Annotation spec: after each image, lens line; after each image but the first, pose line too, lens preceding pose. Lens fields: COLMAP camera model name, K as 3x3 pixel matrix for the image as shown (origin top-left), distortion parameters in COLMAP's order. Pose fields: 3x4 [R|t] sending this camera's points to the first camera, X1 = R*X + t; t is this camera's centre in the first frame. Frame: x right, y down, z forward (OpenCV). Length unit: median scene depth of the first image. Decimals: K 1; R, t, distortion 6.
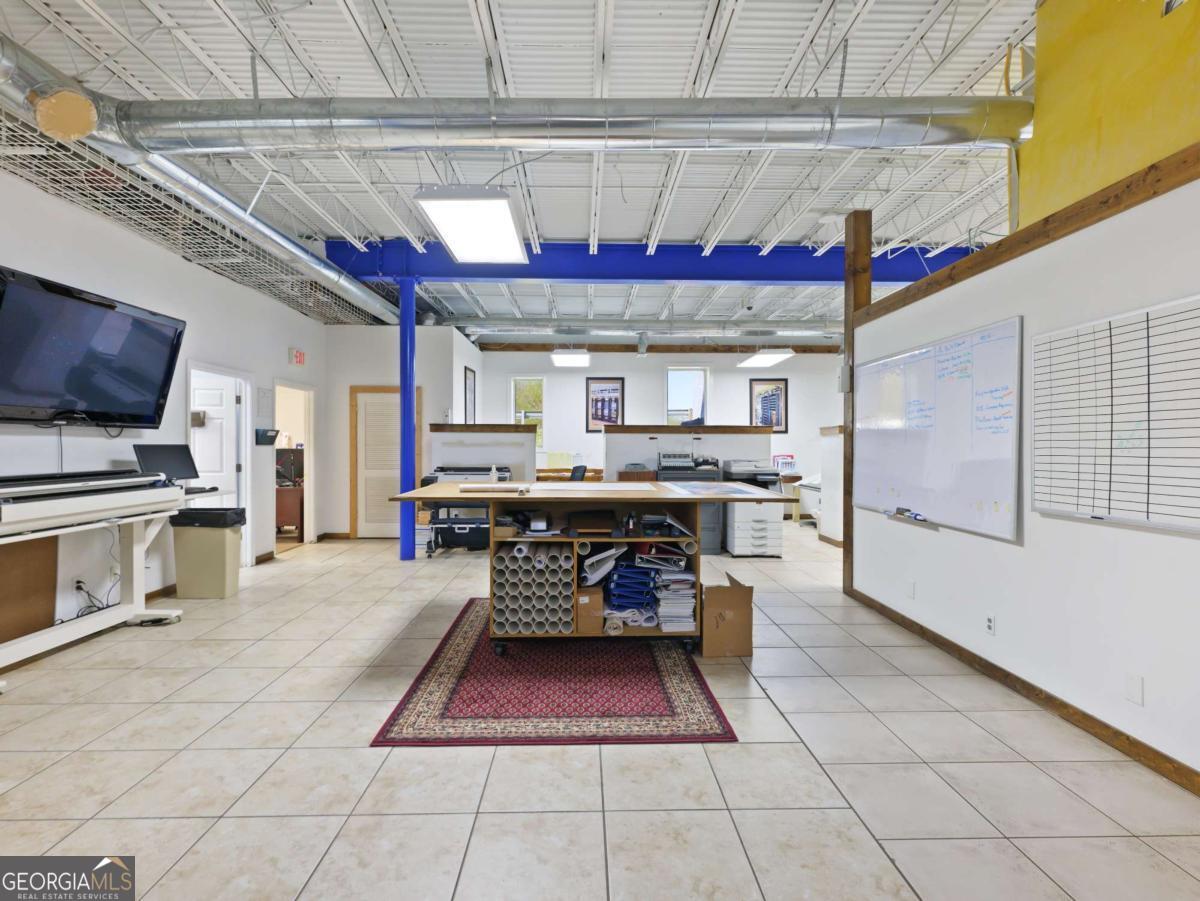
lens RADIAL K [[551.6, 0, 592.2], [0, 551.6, 448.6], [0, 0, 1]] dist [0.001409, 0.000065]
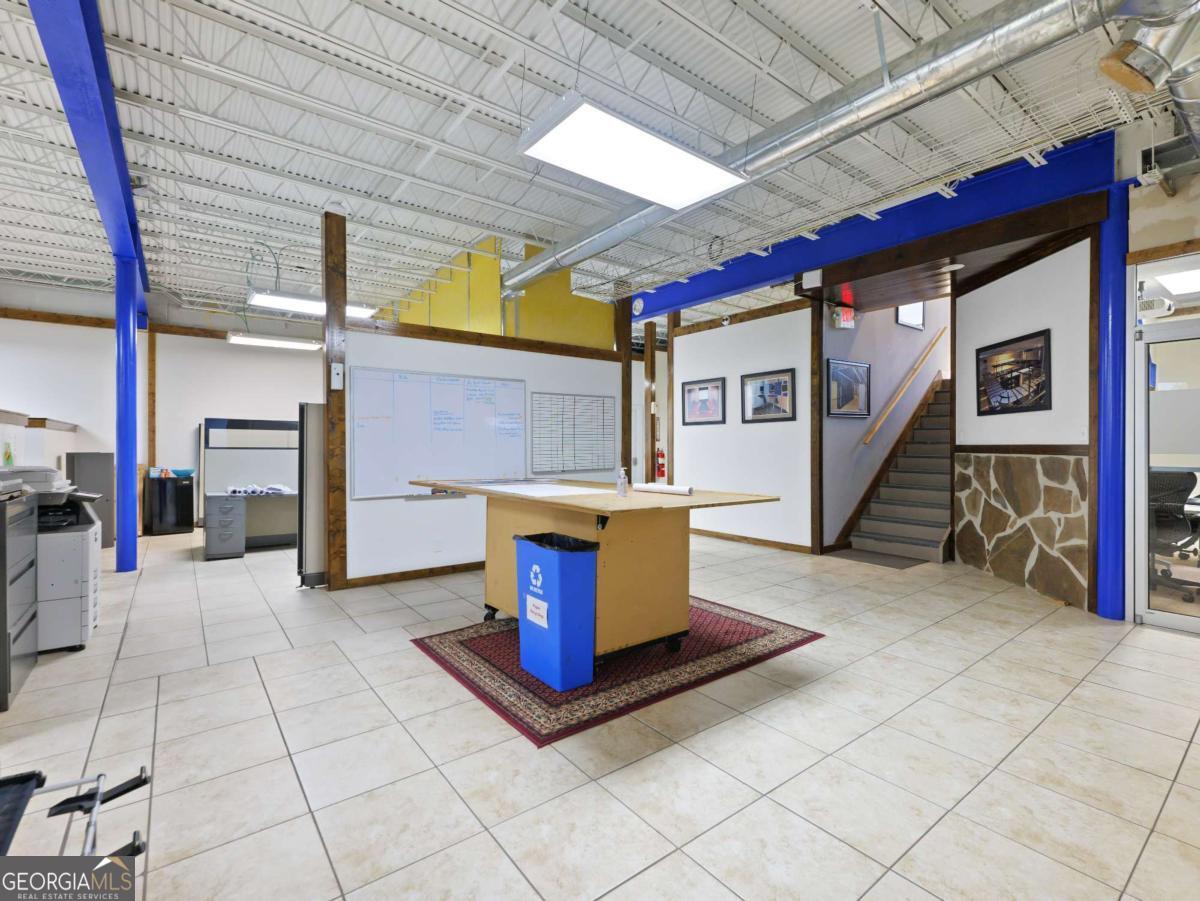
lens RADIAL K [[551.6, 0, 599.2], [0, 551.6, 449.2], [0, 0, 1]] dist [0.001409, 0.000065]
pose [[-0.595598, -0.009351, 0.803228, -0.985867], [0.000037, 0.999932, 0.011669, -0.006081], [-0.803283, 0.006980, -0.595557, 1.893102]]
